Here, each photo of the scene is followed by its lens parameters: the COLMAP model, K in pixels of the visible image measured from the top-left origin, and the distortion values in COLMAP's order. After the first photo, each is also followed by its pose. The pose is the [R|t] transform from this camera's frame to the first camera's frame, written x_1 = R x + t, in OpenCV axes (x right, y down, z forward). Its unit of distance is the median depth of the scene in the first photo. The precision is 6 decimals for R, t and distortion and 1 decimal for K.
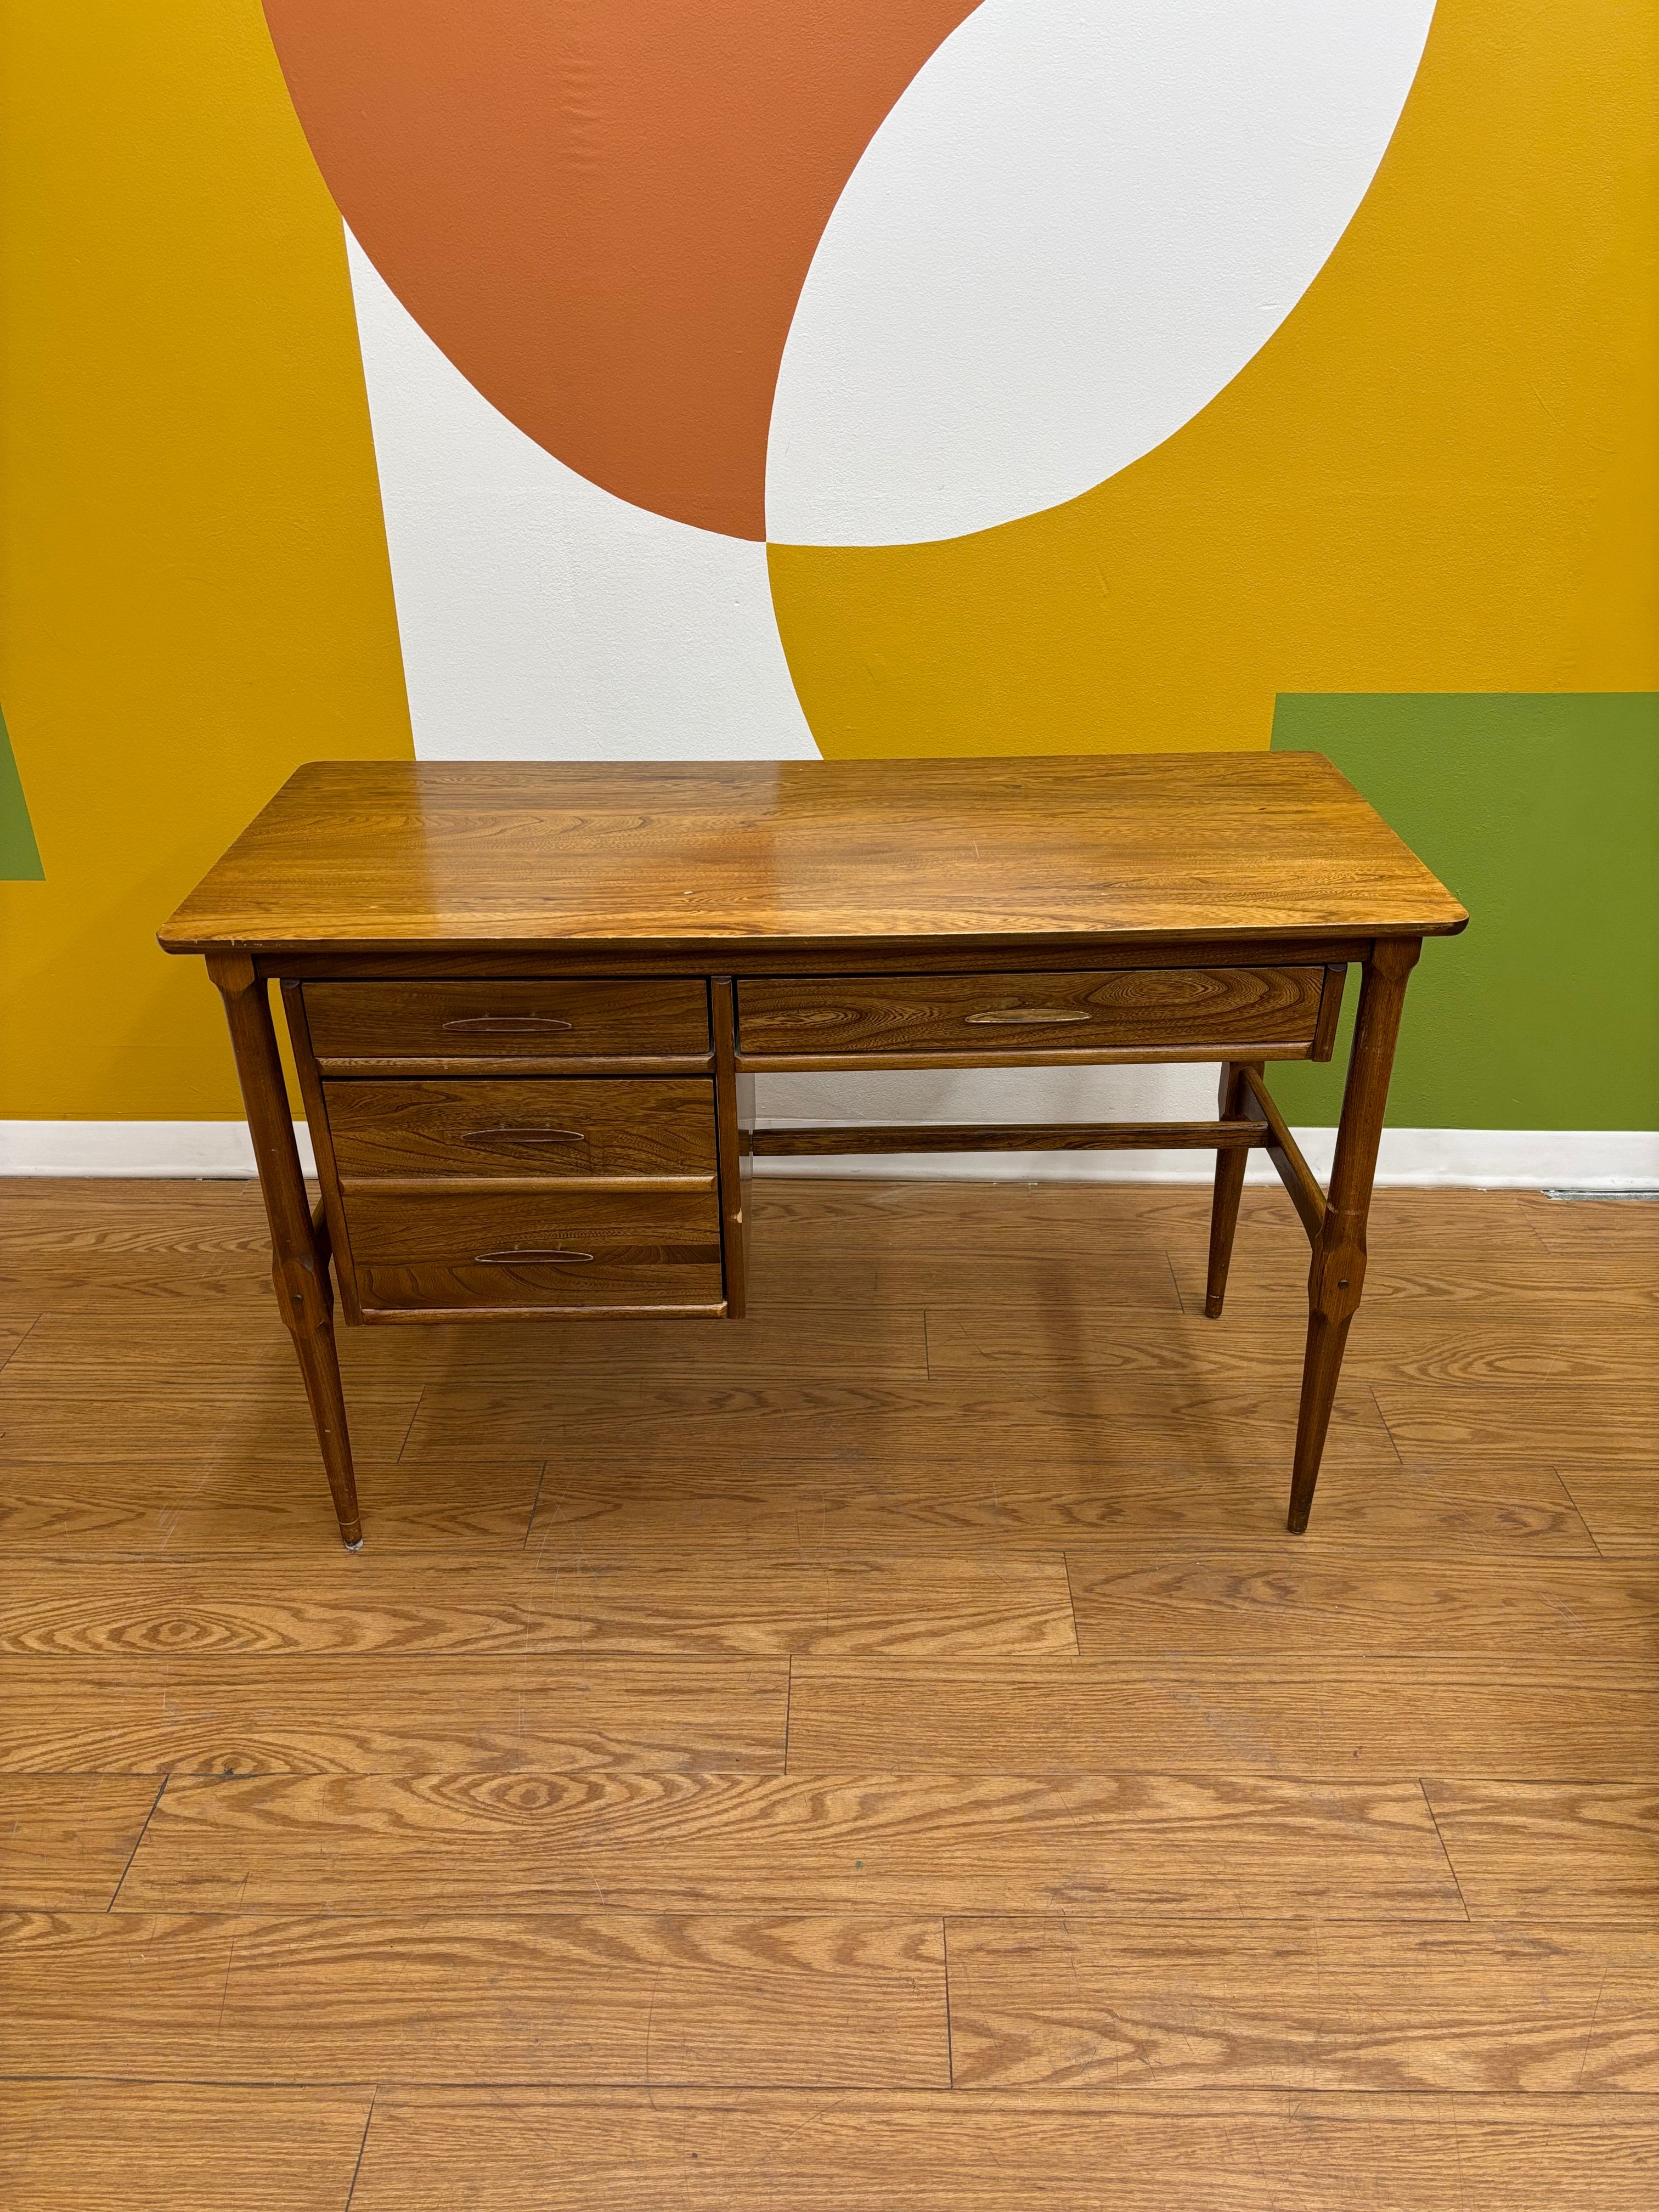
lens RADIAL K [[1683.7, 0, 836.6], [0, 1683.7, 1116.2], [0, 0, 1]] dist [0.033453, -0.035598]
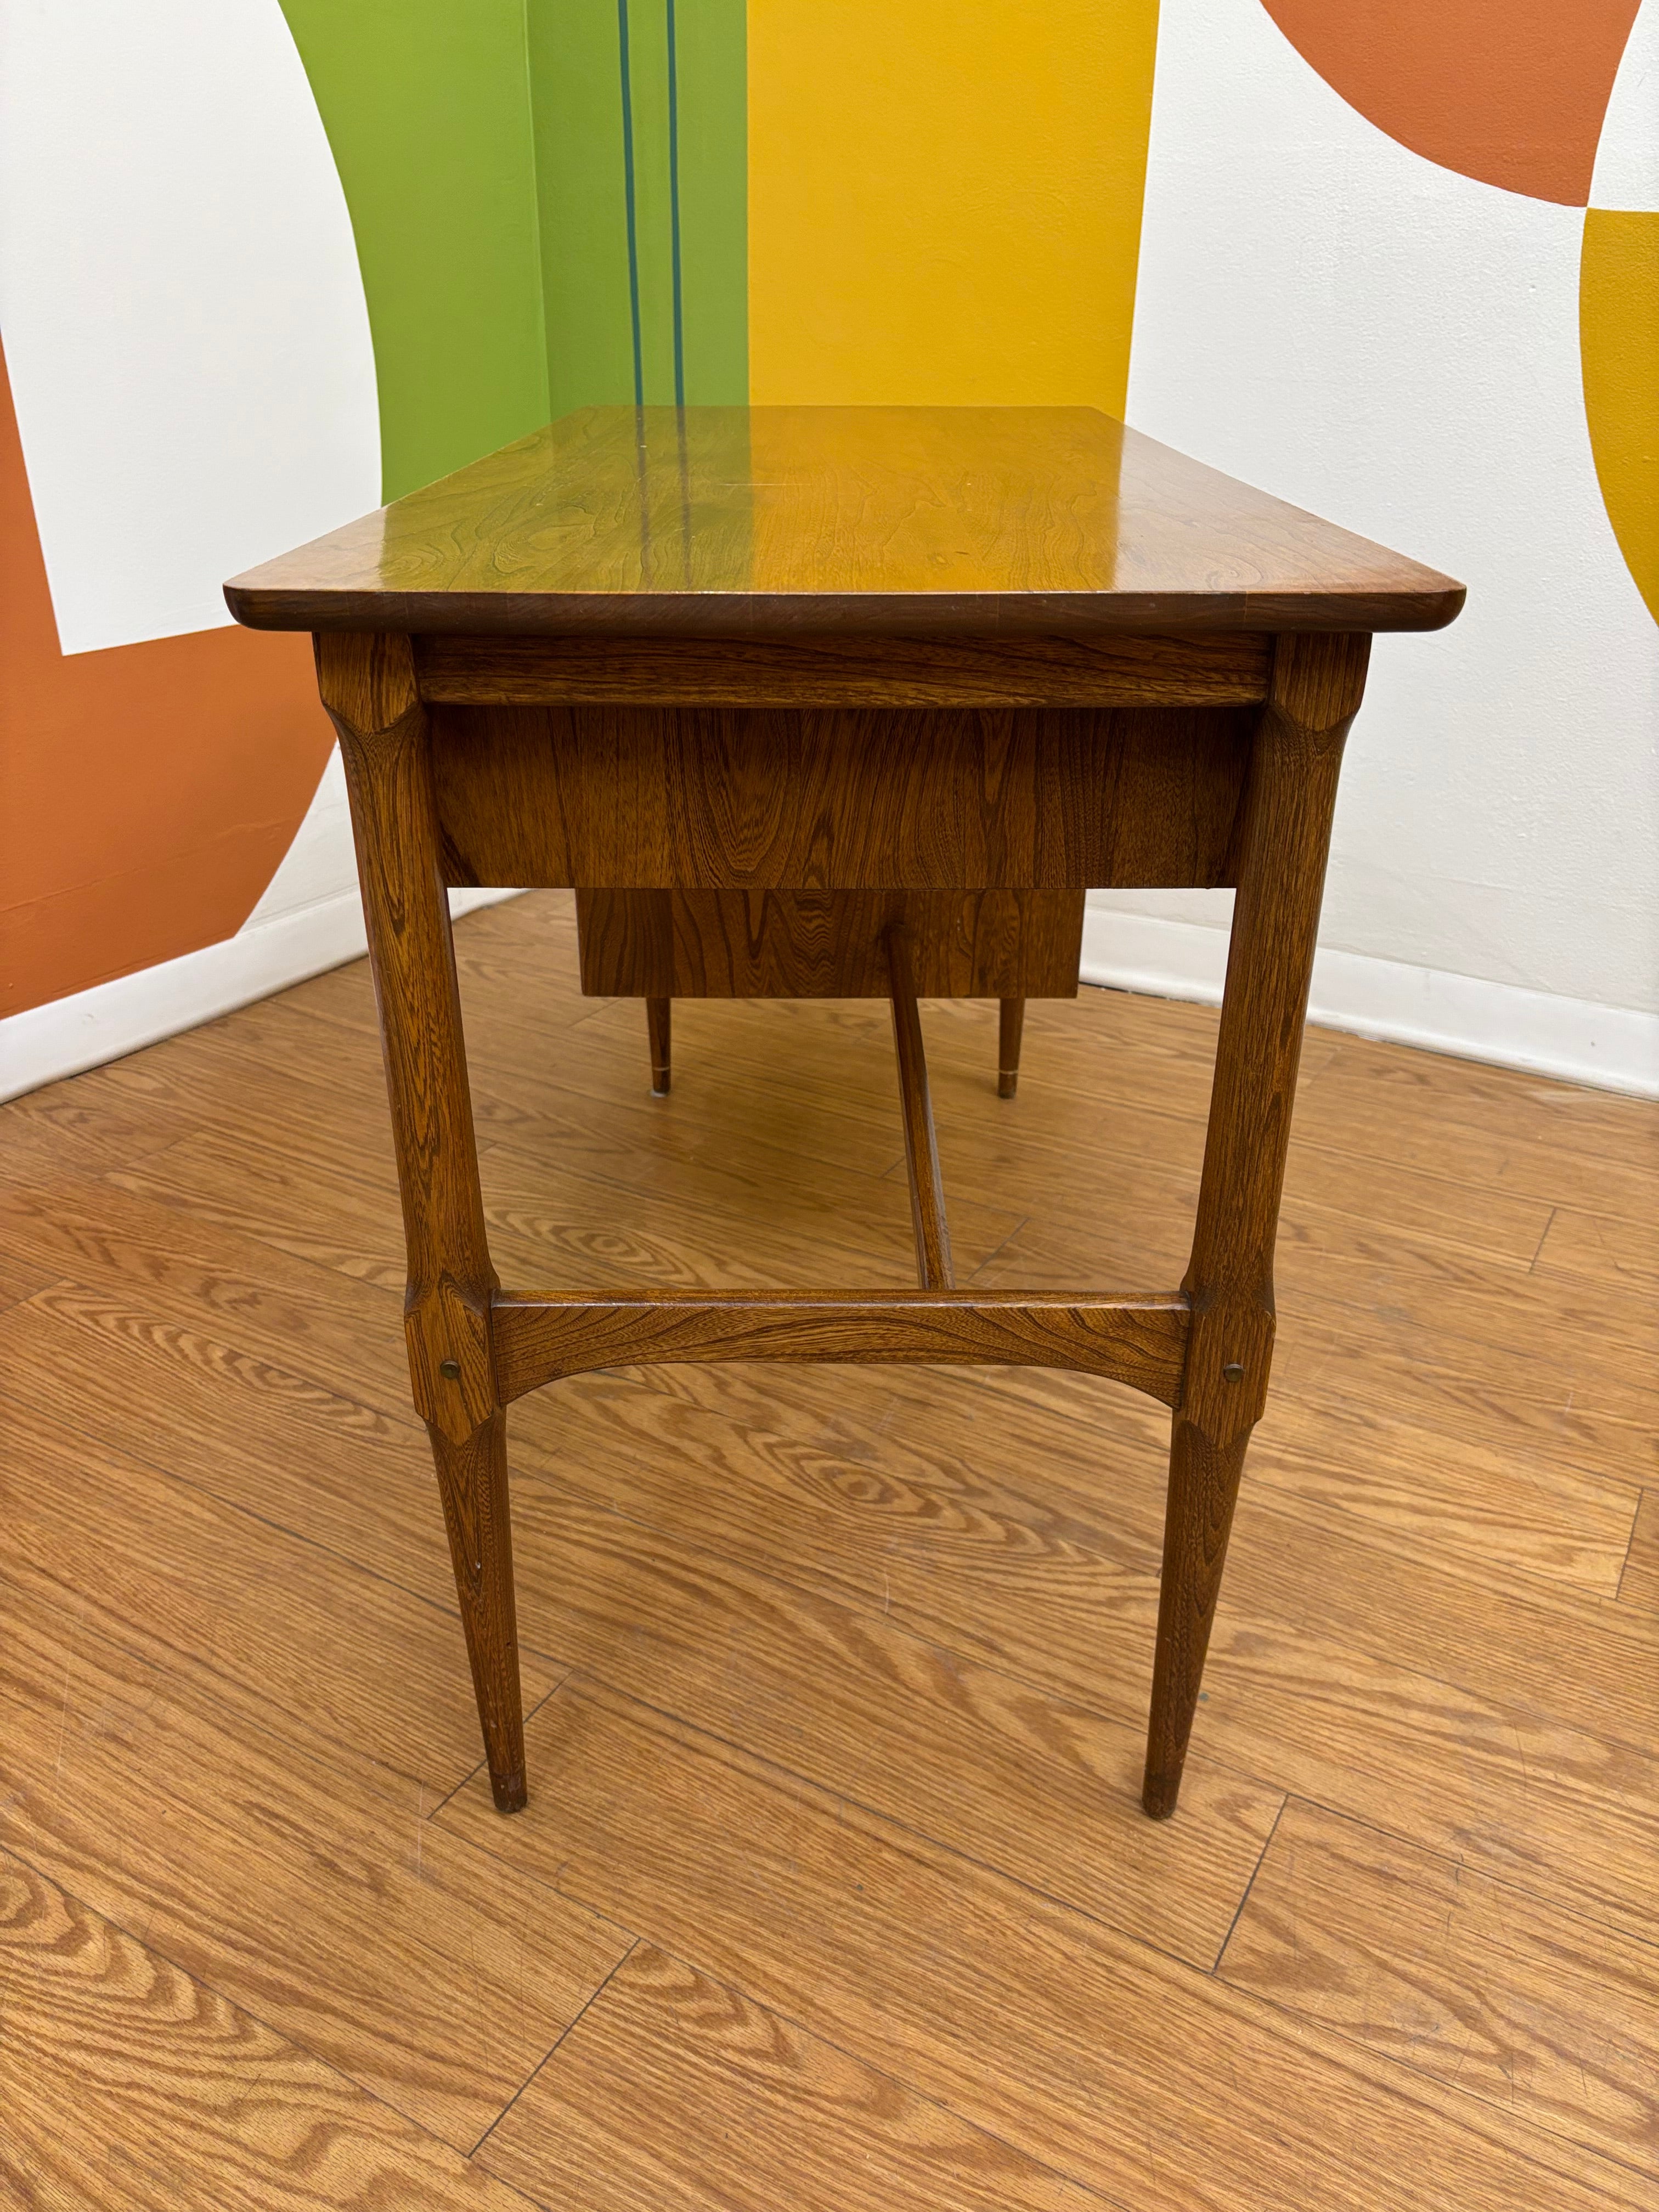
lens RADIAL K [[1683.7, 0, 814.1], [0, 1683.7, 1129.1], [0, 0, 1]] dist [0.033453, -0.035598]
pose [[0.865254, 0.233617, -0.443575, 0.130648], [-0.253432, 0.967236, 0.015059, 0.216118], [0.432560, 0.099386, 0.896111, 0.207864]]
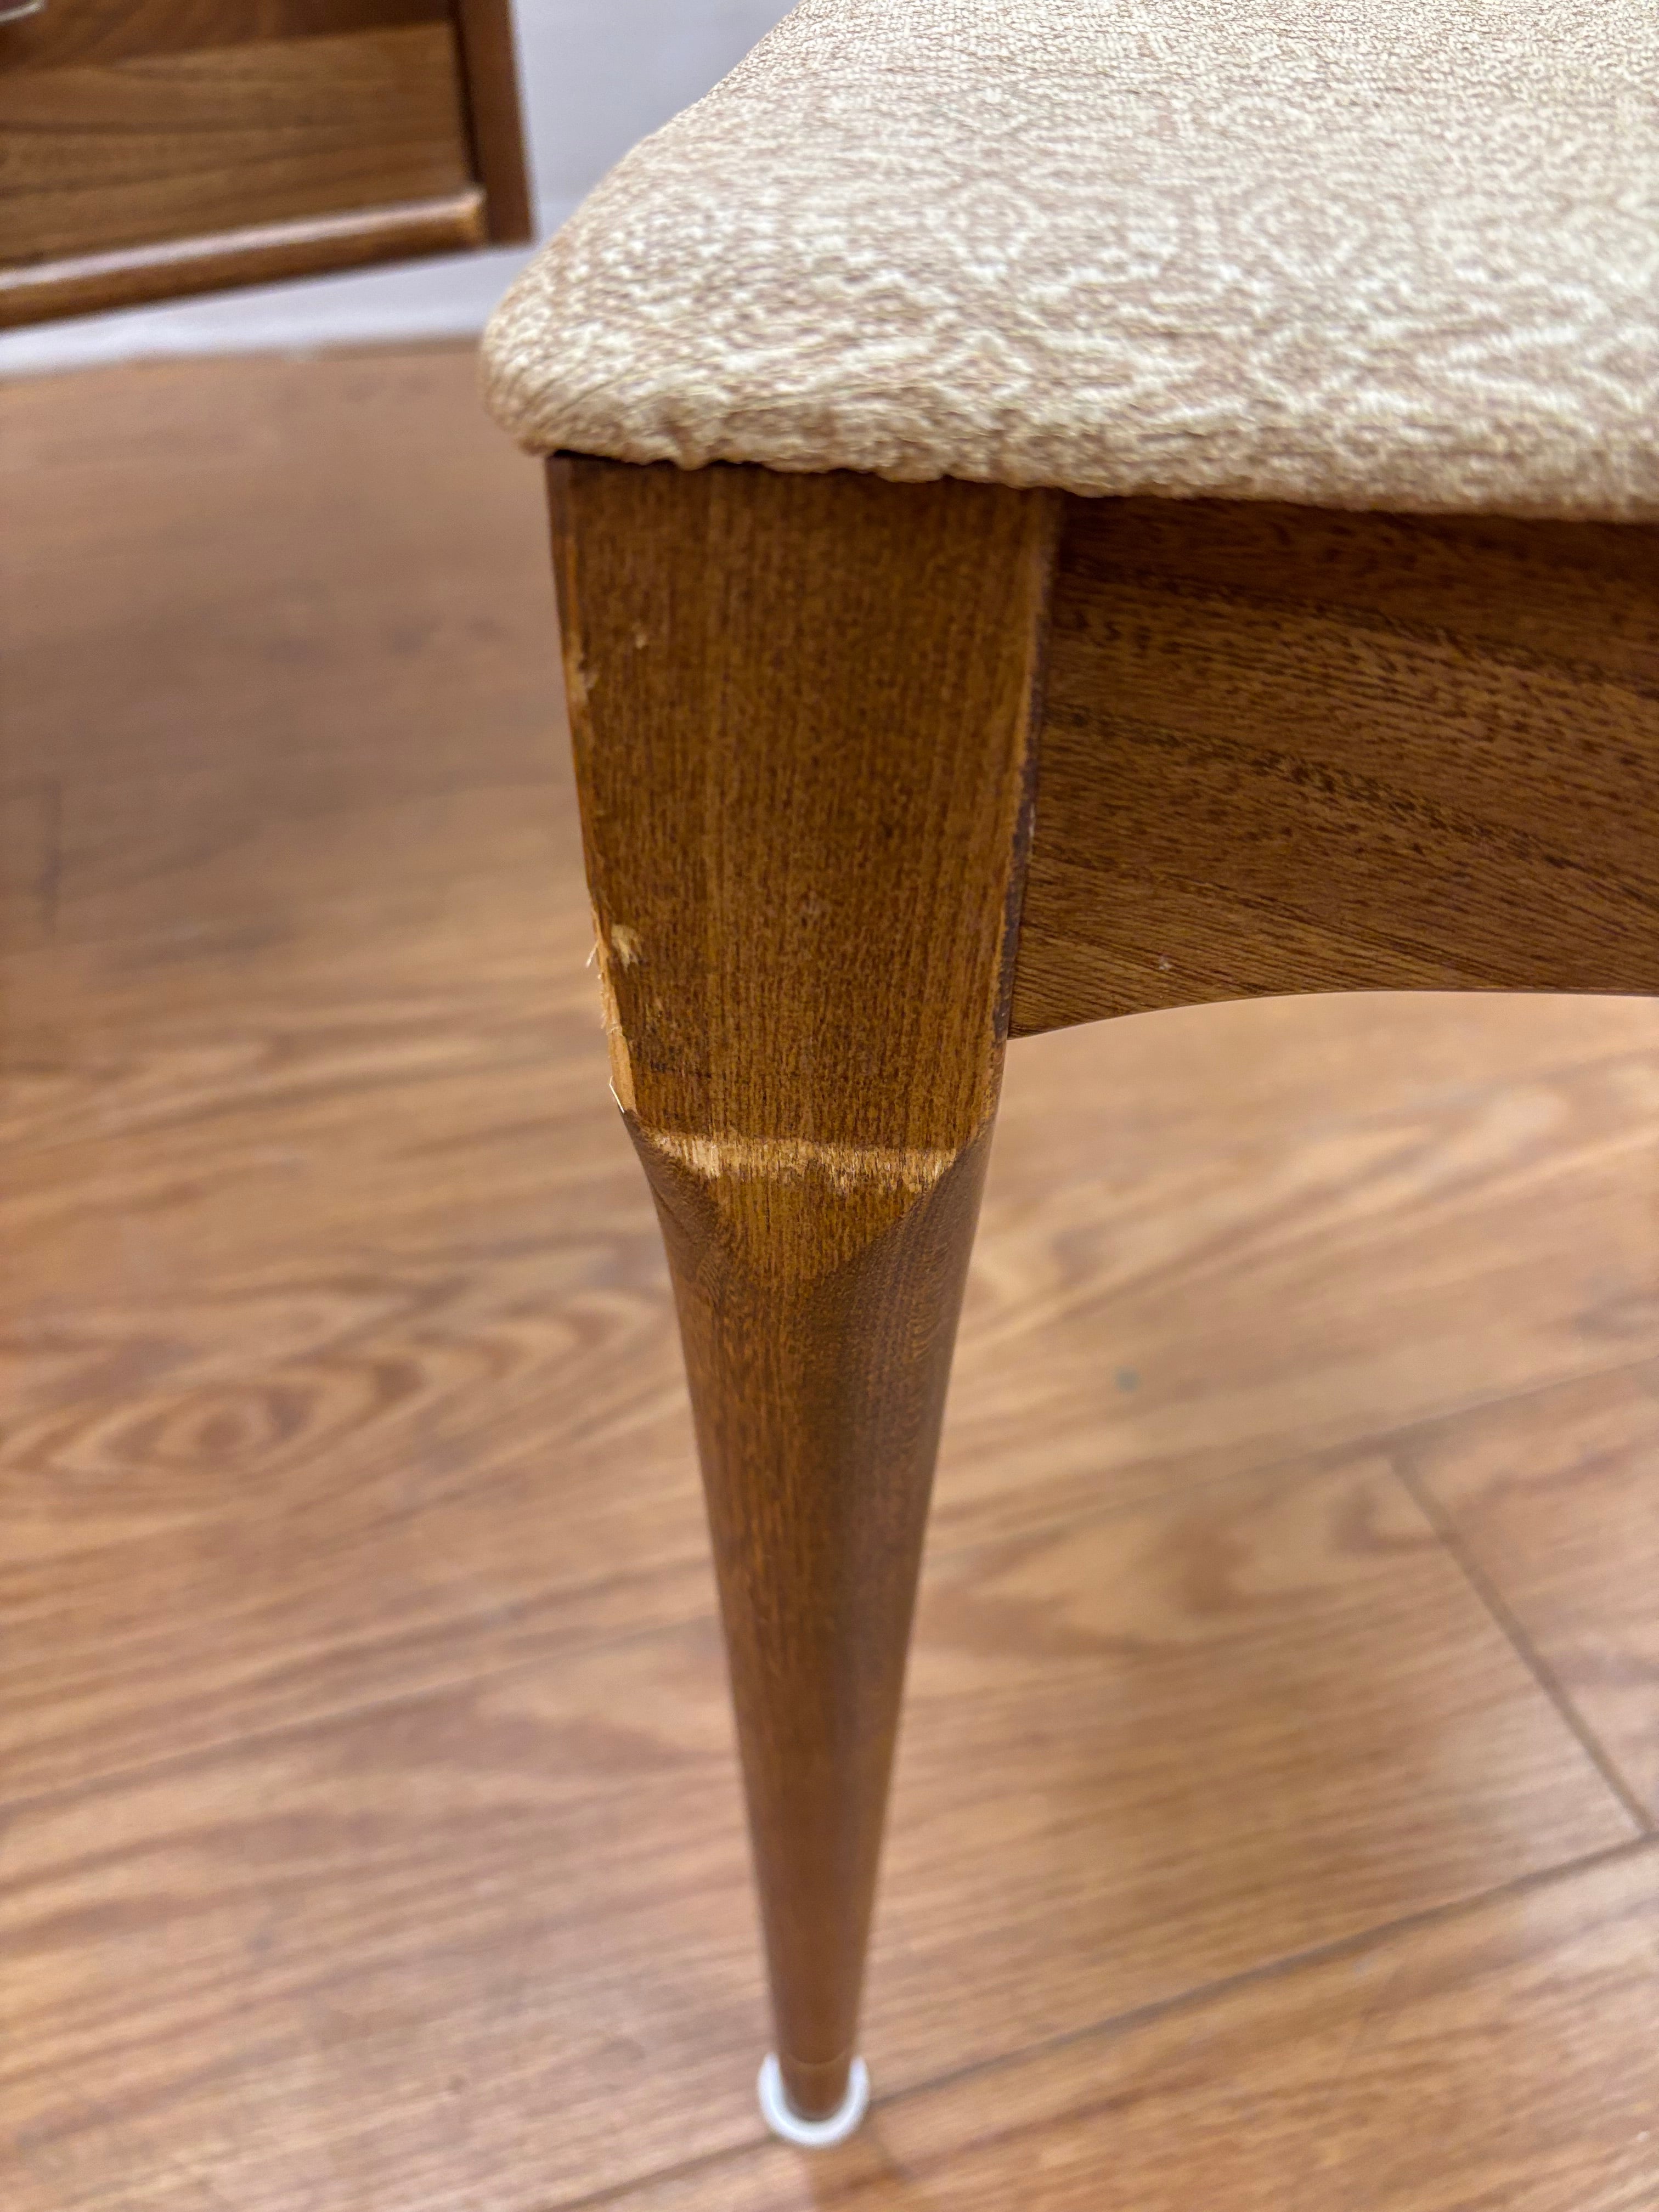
lens RADIAL K [[1753.1, 0, 833.7], [0, 1753.1, 1129.9], [0, 0, 1]] dist [-0.022892, -0.006119]
pose [[0.949629, -0.196640, 0.244004, -0.132189], [0.139532, 0.962504, 0.232633, 0.264500], [-0.280599, -0.186868, 0.941459, 0.607274]]
